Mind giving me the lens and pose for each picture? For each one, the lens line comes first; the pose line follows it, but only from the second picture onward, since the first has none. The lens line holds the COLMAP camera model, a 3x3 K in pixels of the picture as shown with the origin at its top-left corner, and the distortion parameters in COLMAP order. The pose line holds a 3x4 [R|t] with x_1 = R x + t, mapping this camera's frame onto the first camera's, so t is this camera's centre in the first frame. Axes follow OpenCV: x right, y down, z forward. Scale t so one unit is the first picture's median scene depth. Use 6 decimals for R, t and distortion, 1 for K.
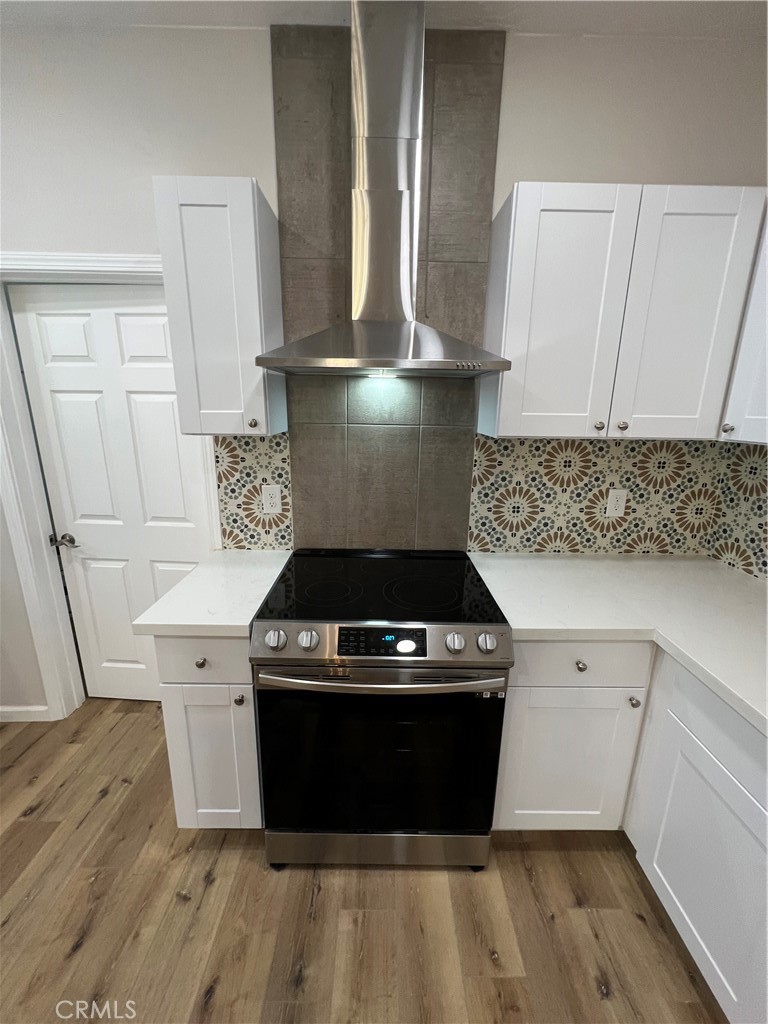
lens RADIAL K [[412.8, 0, 383.7], [0, 412.8, 511.5], [0, 0, 1]] dist [-0.000289, -0.000521]
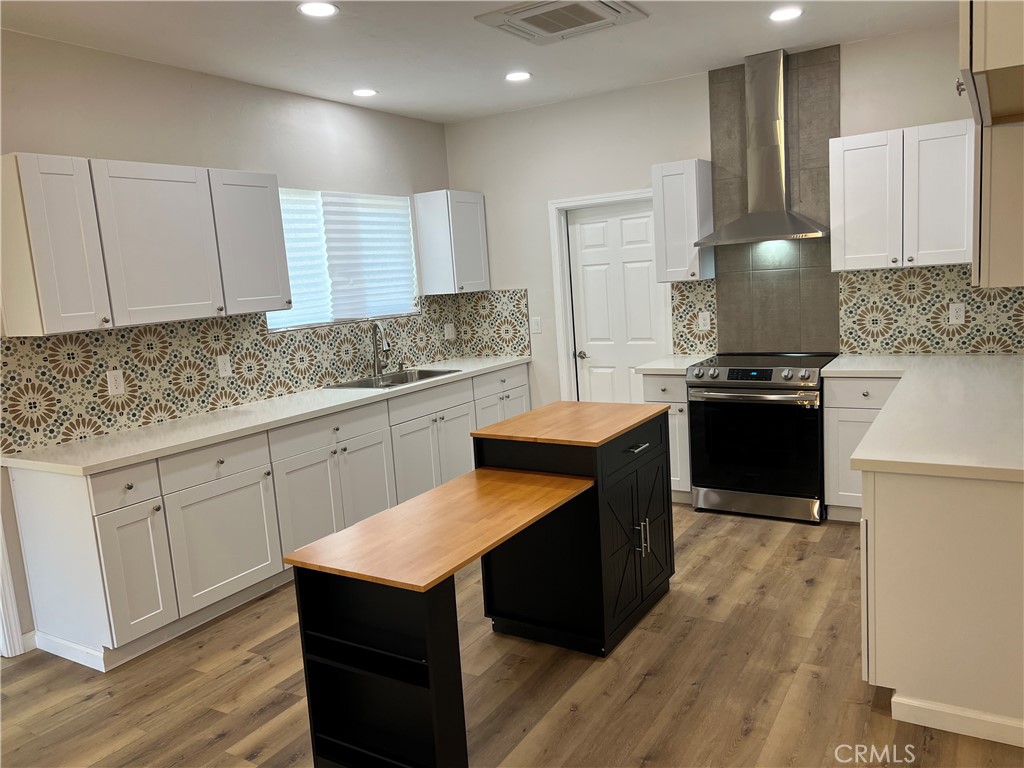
lens RADIAL K [[769.4, 0, 512.7], [0, 769.4, 385.1], [0, 0, 1]] dist [0.058138, -0.082214]
pose [[0.845739, 0.003896, -0.533583, 0.713955], [-0.048006, 0.996474, -0.068815, 0.468770], [0.531433, 0.083815, 0.842944, -1.939184]]
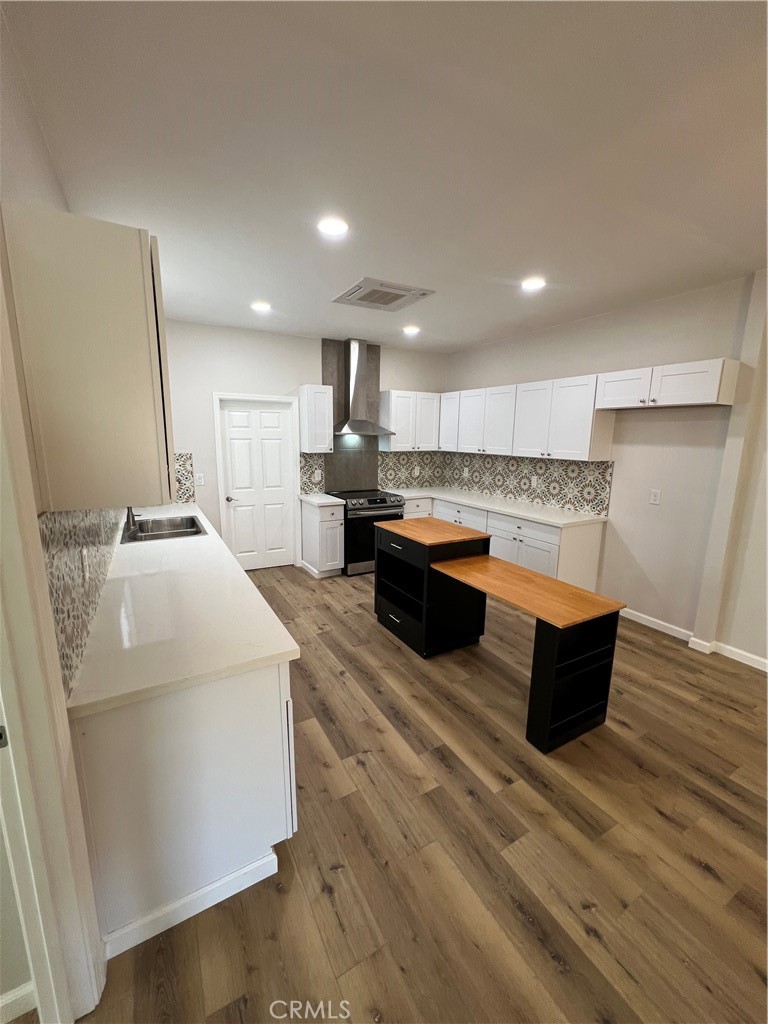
lens RADIAL K [[412.8, 0, 384.7], [0, 412.8, 510.8], [0, 0, 1]] dist [-0.000289, -0.000521]
pose [[0.871060, -0.095125, 0.481876, -1.307306], [0.120740, 0.992433, -0.022343, 0.346326], [-0.476105, 0.077644, 0.875954, -1.775176]]
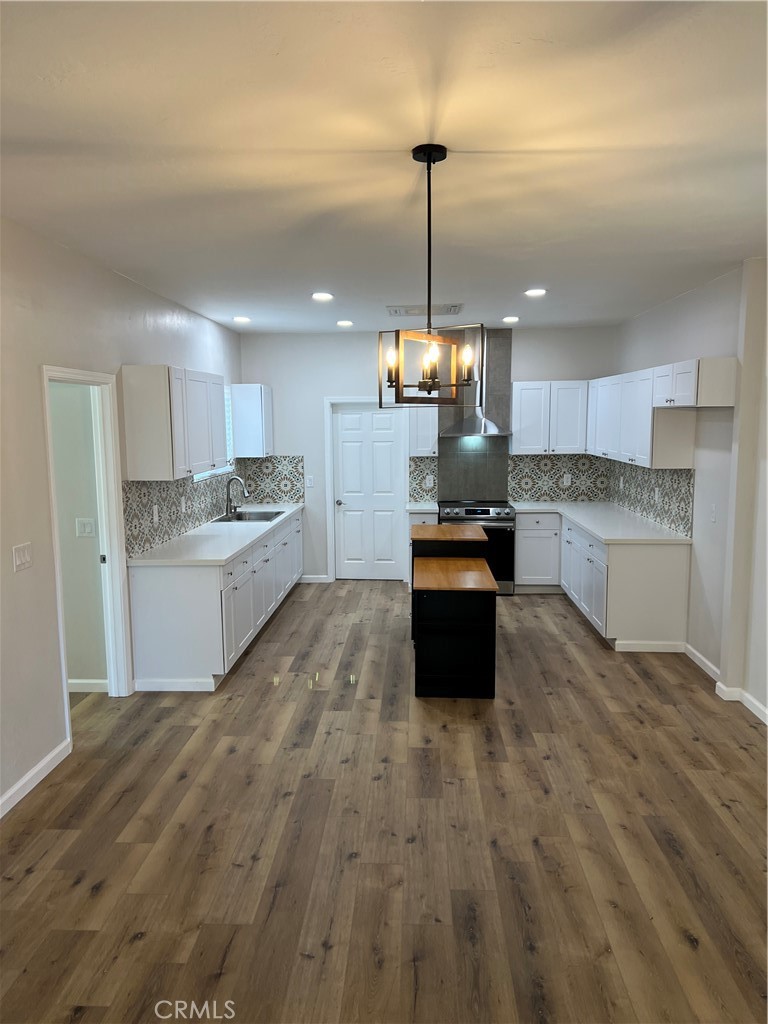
lens RADIAL K [[769.4, 0, 362.0], [0, 769.4, 524.2], [0, 0, 1]] dist [0.058138, -0.082214]
pose [[0.996570, -0.015987, -0.081198, -0.312846], [0.007209, 0.994203, -0.107275, 0.767239], [0.082442, 0.106322, 0.990908, -3.851150]]
